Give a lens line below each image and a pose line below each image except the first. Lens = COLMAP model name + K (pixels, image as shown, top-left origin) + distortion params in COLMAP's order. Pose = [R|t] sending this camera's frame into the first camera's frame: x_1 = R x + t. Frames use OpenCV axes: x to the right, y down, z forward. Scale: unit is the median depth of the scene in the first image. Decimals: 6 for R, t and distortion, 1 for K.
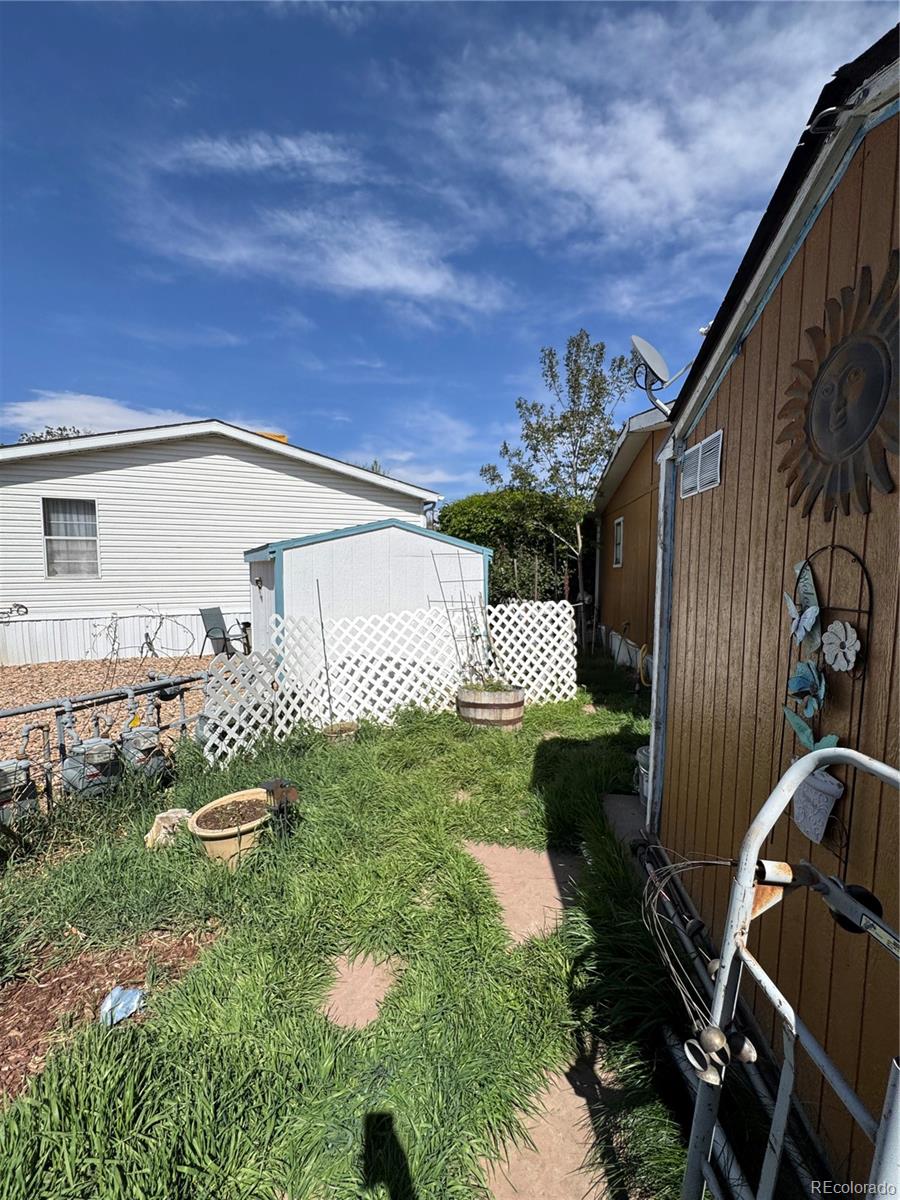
lens RADIAL K [[482.6, 0, 450.6], [0, 482.6, 598.8], [0, 0, 1]] dist [-0.007321, 0.000518]
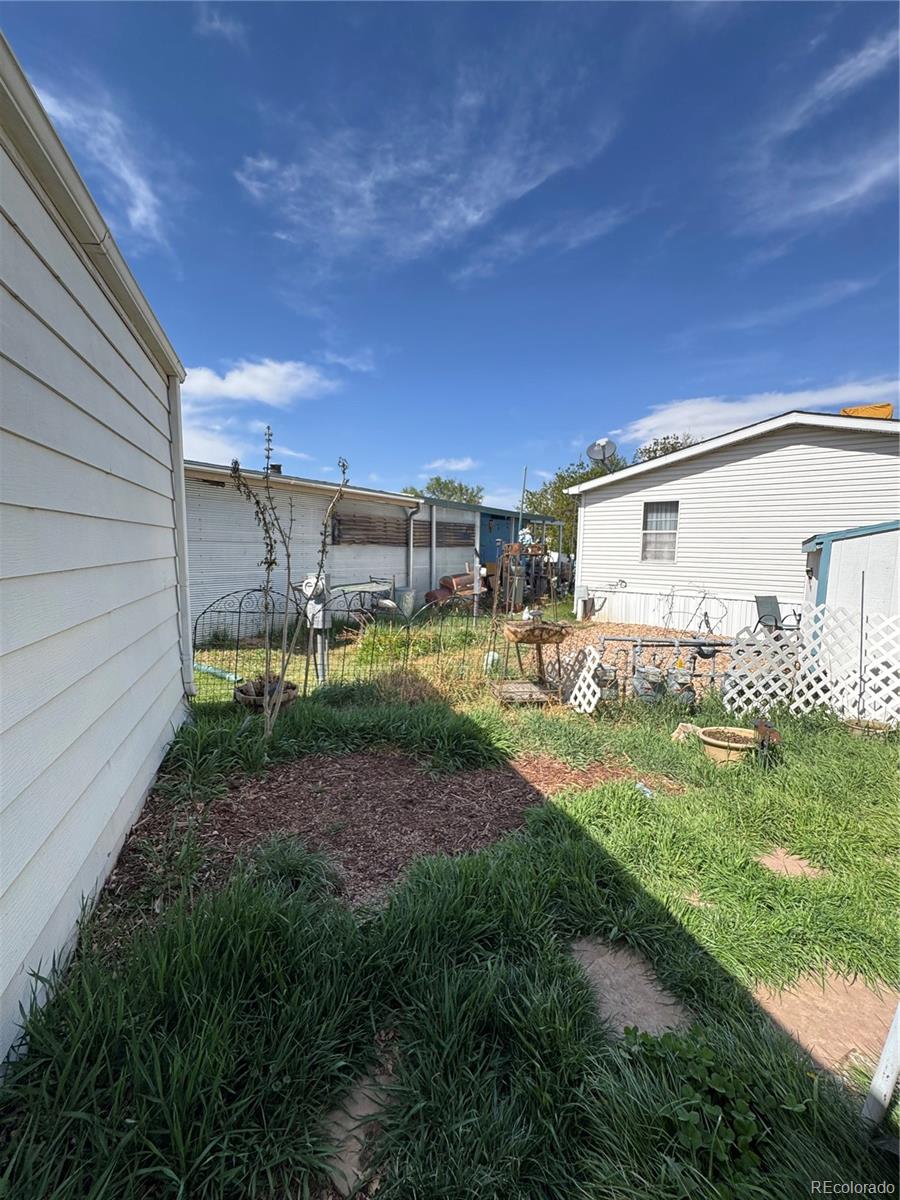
lens RADIAL K [[482.5, 0, 447.4], [0, 482.5, 595.6], [0, 0, 1]] dist [-0.003369, 0.000333]
pose [[0.468696, 0.093267, -0.878422, 0.095919], [-0.079038, 0.994850, 0.063457, 0.007084], [0.879817, 0.039687, 0.473653, -0.106518]]
